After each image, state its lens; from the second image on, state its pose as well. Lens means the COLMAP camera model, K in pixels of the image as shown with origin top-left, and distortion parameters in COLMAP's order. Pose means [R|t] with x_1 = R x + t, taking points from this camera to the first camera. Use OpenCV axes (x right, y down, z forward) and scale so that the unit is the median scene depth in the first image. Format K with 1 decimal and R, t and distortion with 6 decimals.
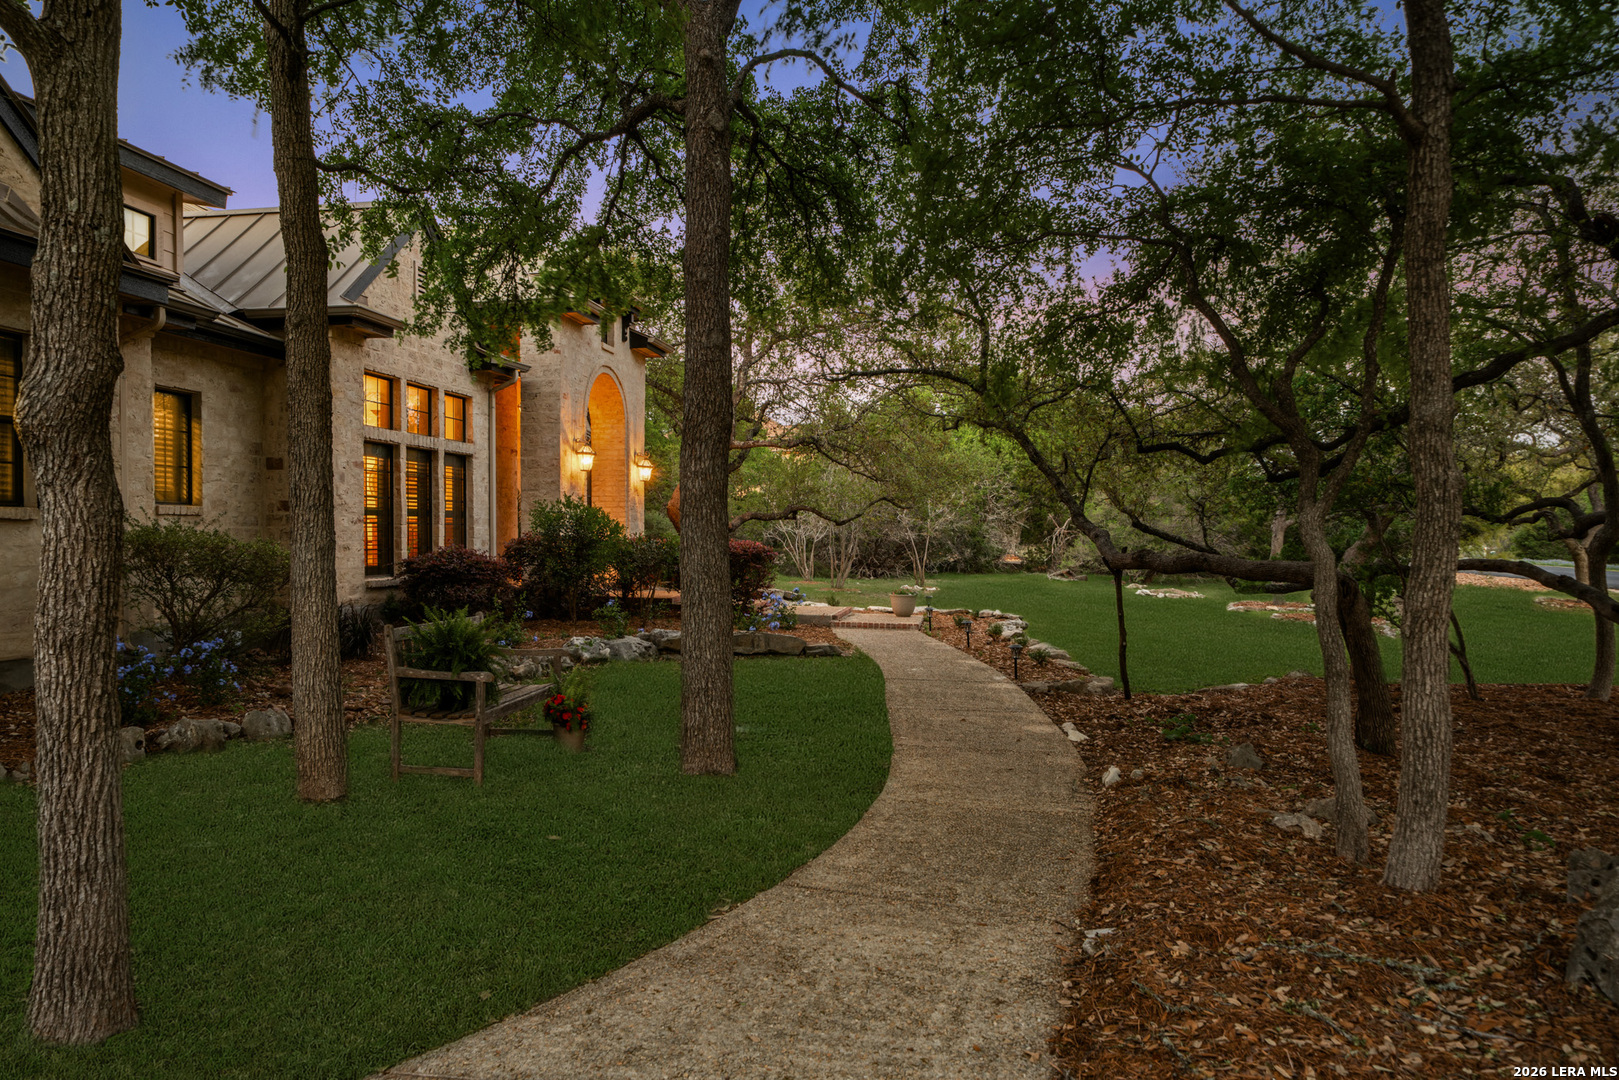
lens RADIAL K [[1075.6, 0, 809.7], [0, 1075.6, 540.6], [0, 0, 1]] dist [0.007781, 0.001712]
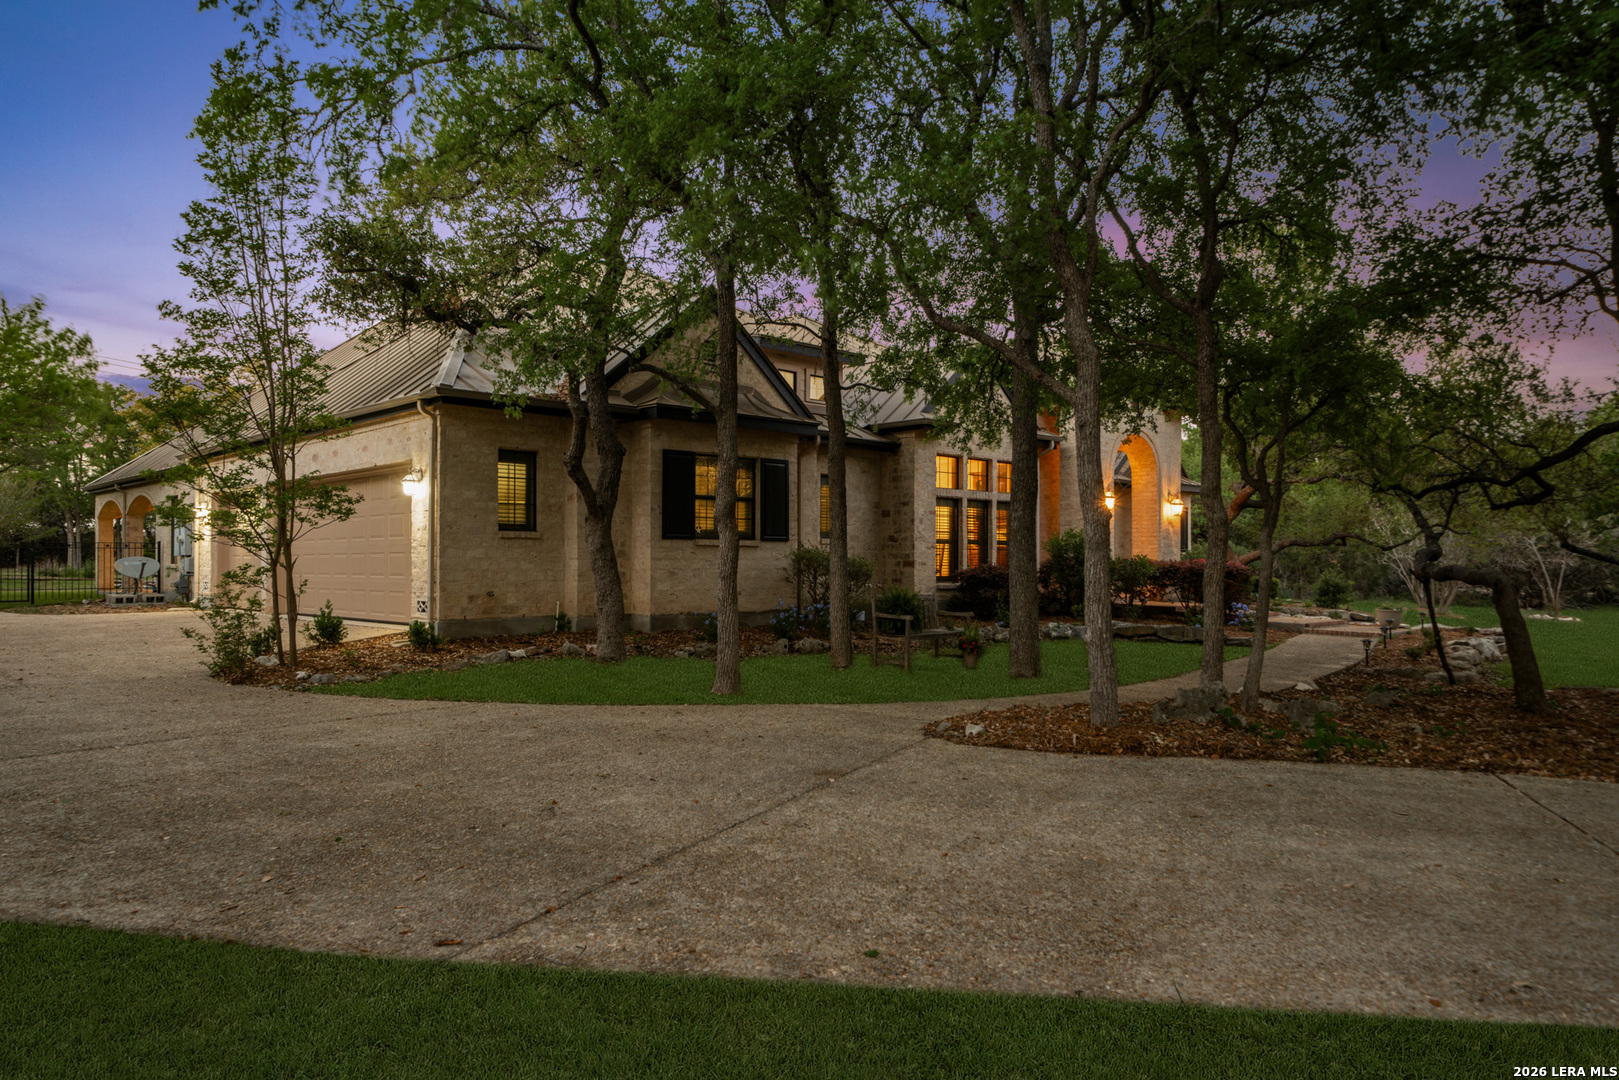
lens RADIAL K [[1075.6, 0, 809.3], [0, 1075.6, 542.6], [0, 0, 1]] dist [0.007781, 0.001712]
pose [[0.798989, -0.012350, -0.601218, 0.384441], [-0.005371, 0.999603, -0.027672, 0.019211], [0.601321, 0.025339, 0.798606, -0.378485]]
